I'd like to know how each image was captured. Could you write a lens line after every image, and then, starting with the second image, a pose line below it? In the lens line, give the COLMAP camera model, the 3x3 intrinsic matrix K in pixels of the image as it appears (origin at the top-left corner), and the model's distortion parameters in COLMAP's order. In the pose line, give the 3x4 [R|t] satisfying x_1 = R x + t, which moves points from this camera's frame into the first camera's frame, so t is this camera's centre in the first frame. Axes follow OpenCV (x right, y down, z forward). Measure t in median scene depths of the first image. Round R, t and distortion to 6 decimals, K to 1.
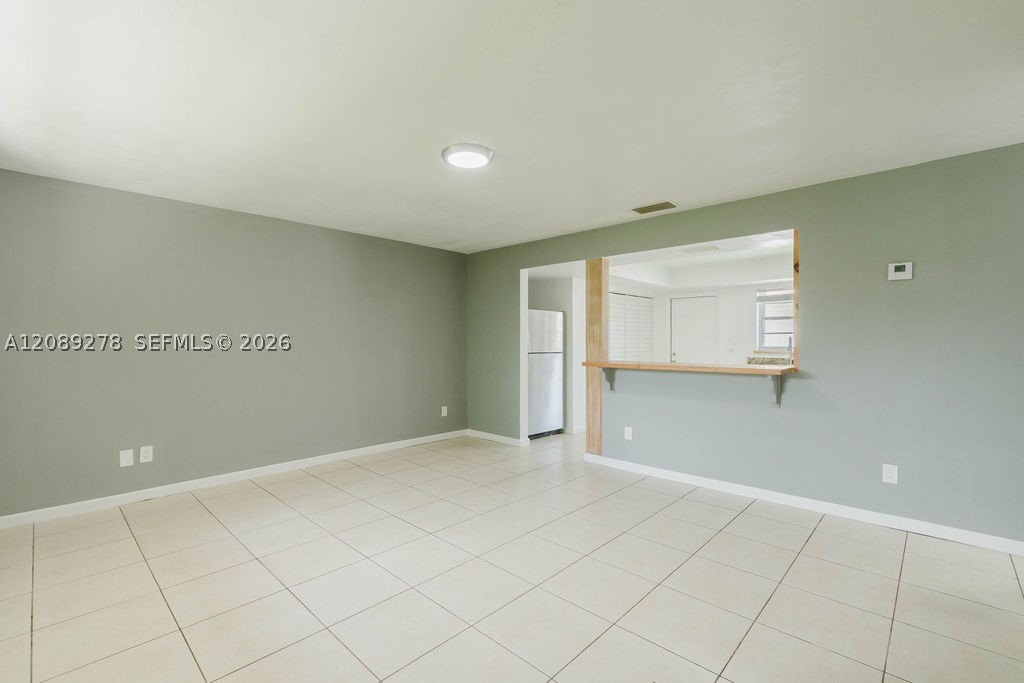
lens RADIAL K [[451.1, 0, 509.0], [0, 451.1, 344.1], [0, 0, 1]] dist [-0.001550, 0.000011]
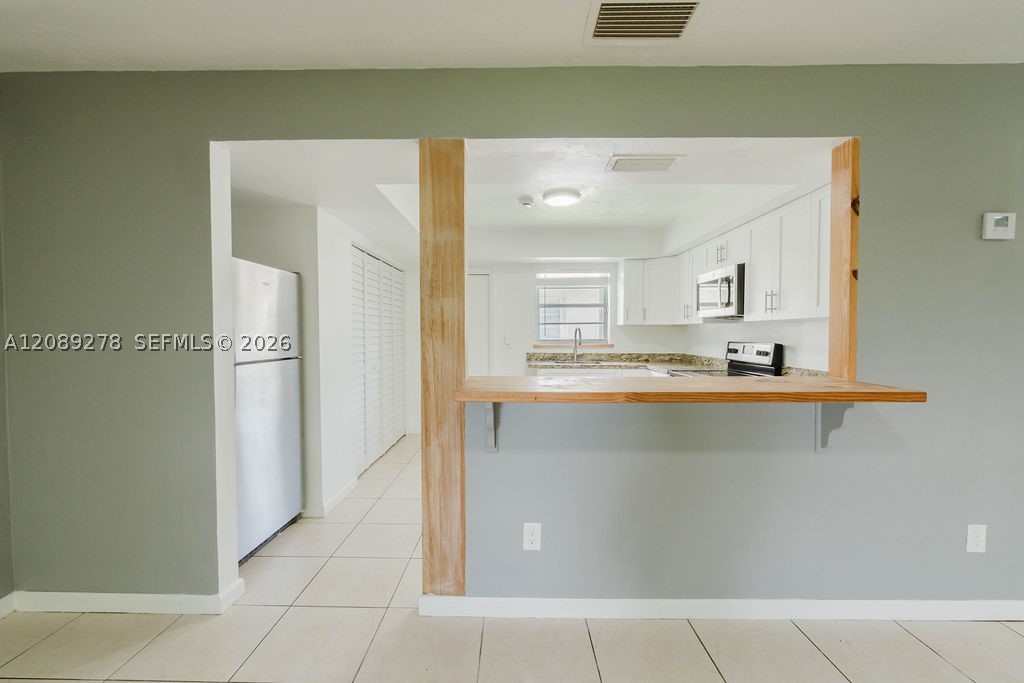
lens RADIAL K [[441.1, 0, 508.2], [0, 441.1, 345.3], [0, 0, 1]] dist [-0.006370, 0.000325]
pose [[0.734358, -0.021005, 0.678438, -0.049244], [0.005004, 0.999661, 0.025533, -0.007063], [-0.678744, -0.015356, 0.734214, 0.650001]]
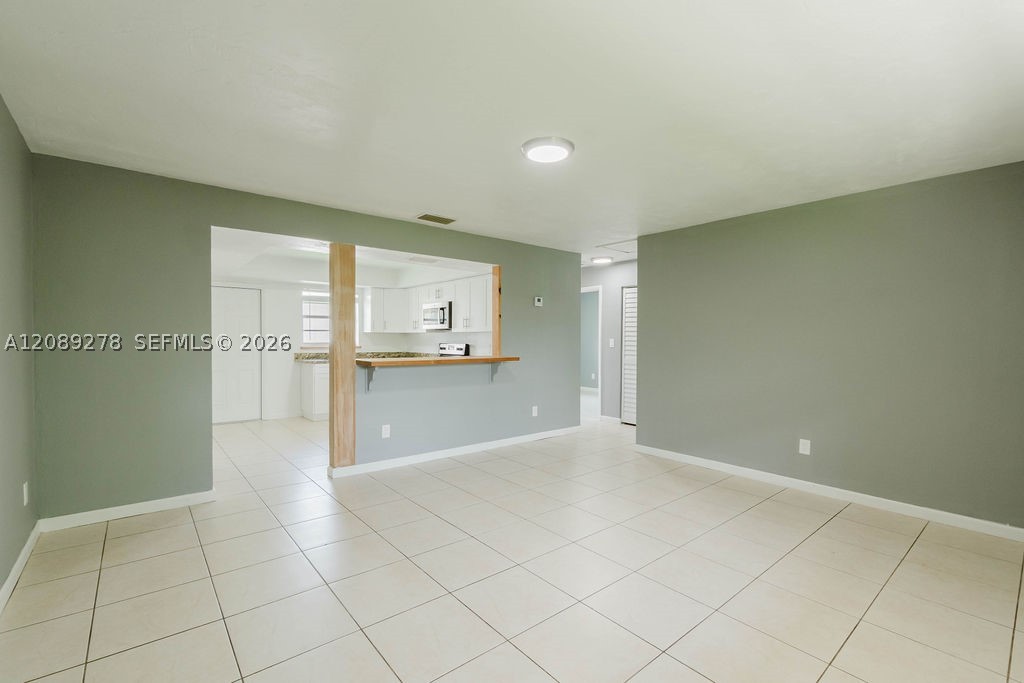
lens RADIAL K [[451.1, 0, 509.0], [0, 451.1, 344.1], [0, 0, 1]] dist [-0.001550, 0.000011]
pose [[0.119105, -0.012031, 0.992809, -0.644900], [0.000985, 0.999928, 0.011999, -0.005071], [-0.992881, -0.000452, 0.119108, 0.576492]]
